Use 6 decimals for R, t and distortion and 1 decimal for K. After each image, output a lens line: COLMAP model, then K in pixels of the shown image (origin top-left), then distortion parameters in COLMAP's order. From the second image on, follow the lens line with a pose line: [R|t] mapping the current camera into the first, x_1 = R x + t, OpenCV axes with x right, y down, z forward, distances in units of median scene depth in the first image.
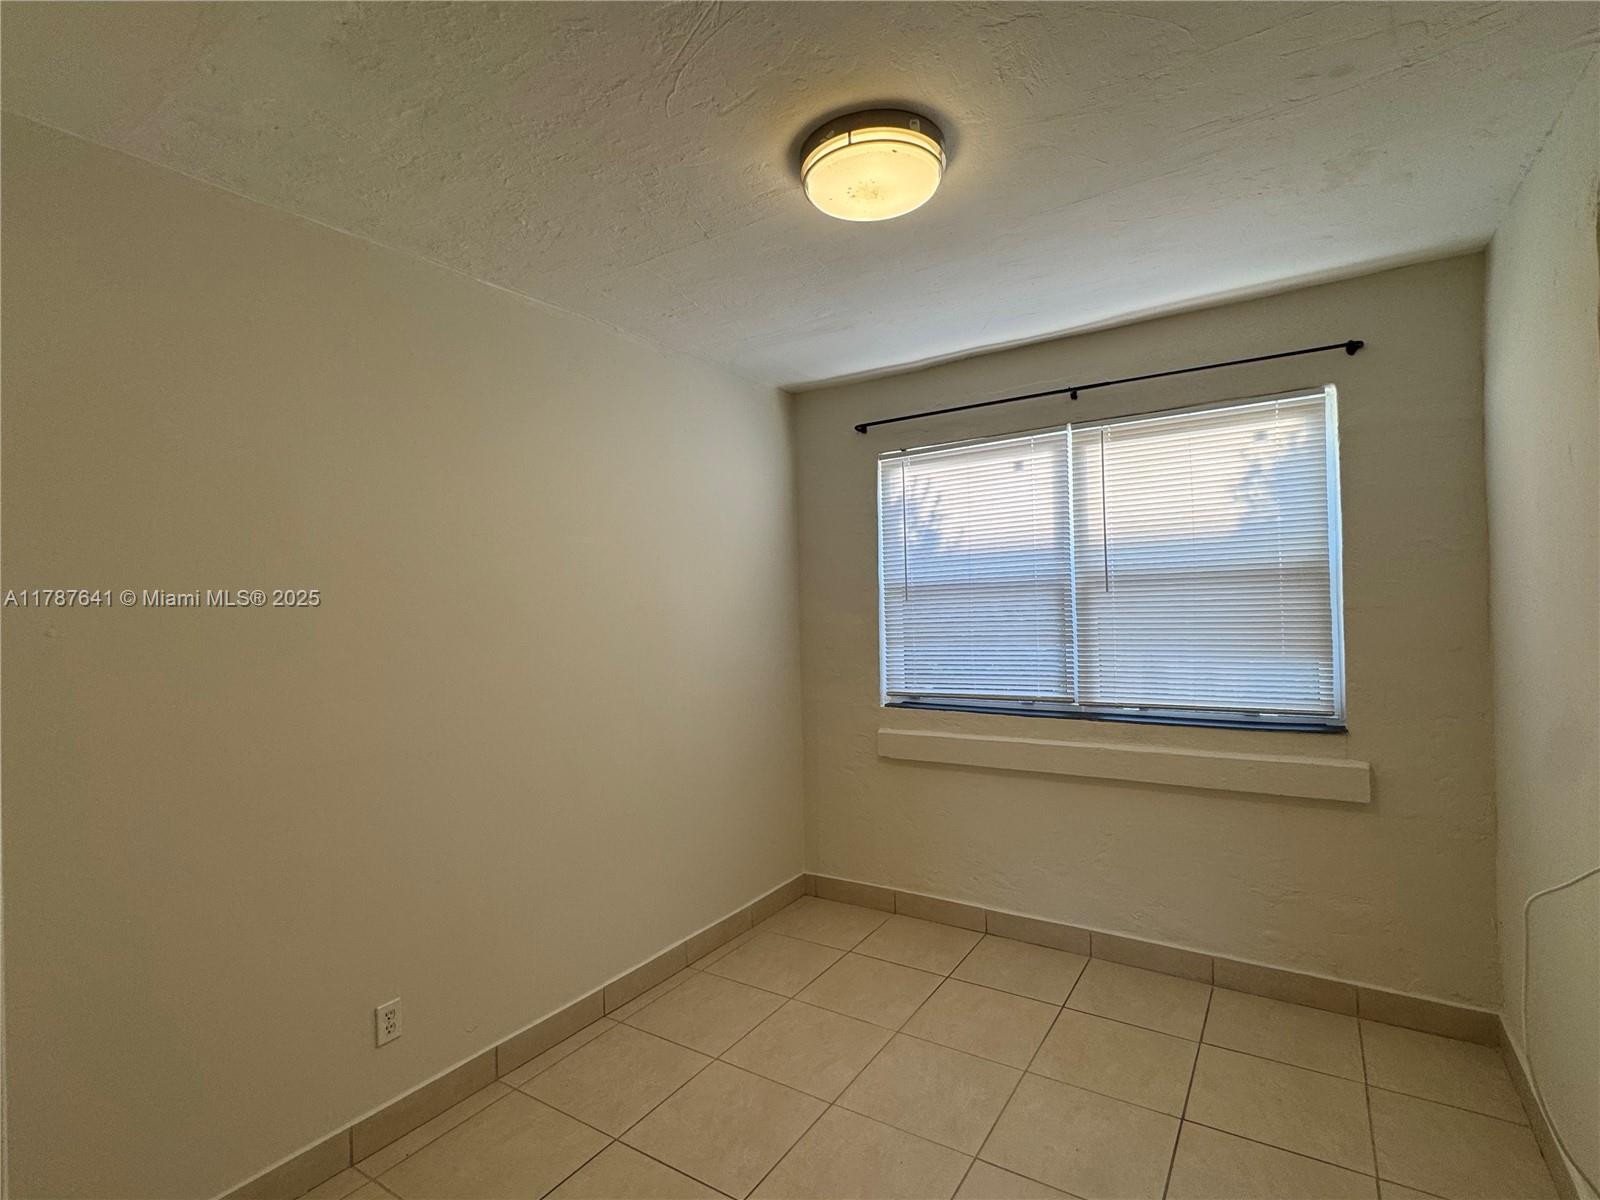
lens RADIAL K [[781.8, 0, 799.3], [0, 781.8, 600.1], [0, 0, 1]] dist [-0.003135, 0.000513]
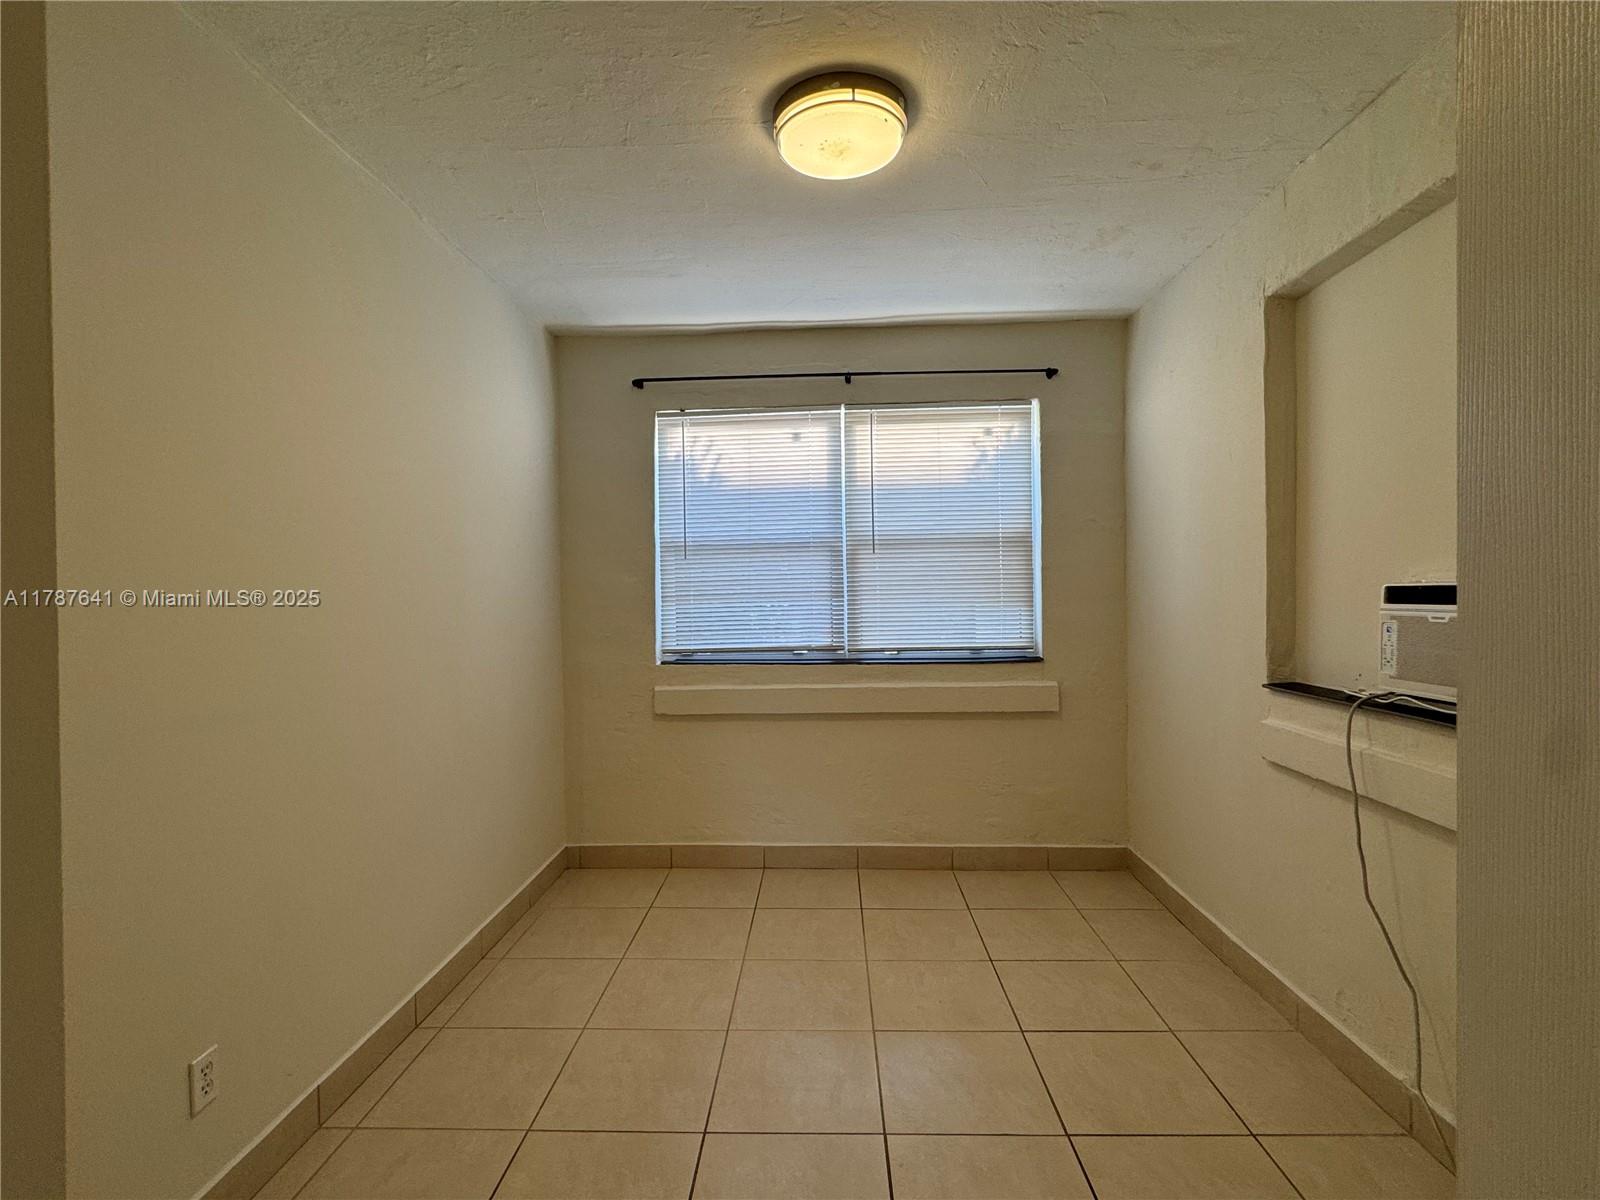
lens RADIAL K [[781.8, 0, 799.3], [0, 781.8, 600.1], [0, 0, 1]] dist [-0.003135, 0.000513]
pose [[0.855966, 0.006788, 0.516988, -0.294163], [-0.010721, 0.999932, 0.004623, 0.054259], [-0.516921, -0.009500, 0.855980, 0.058376]]
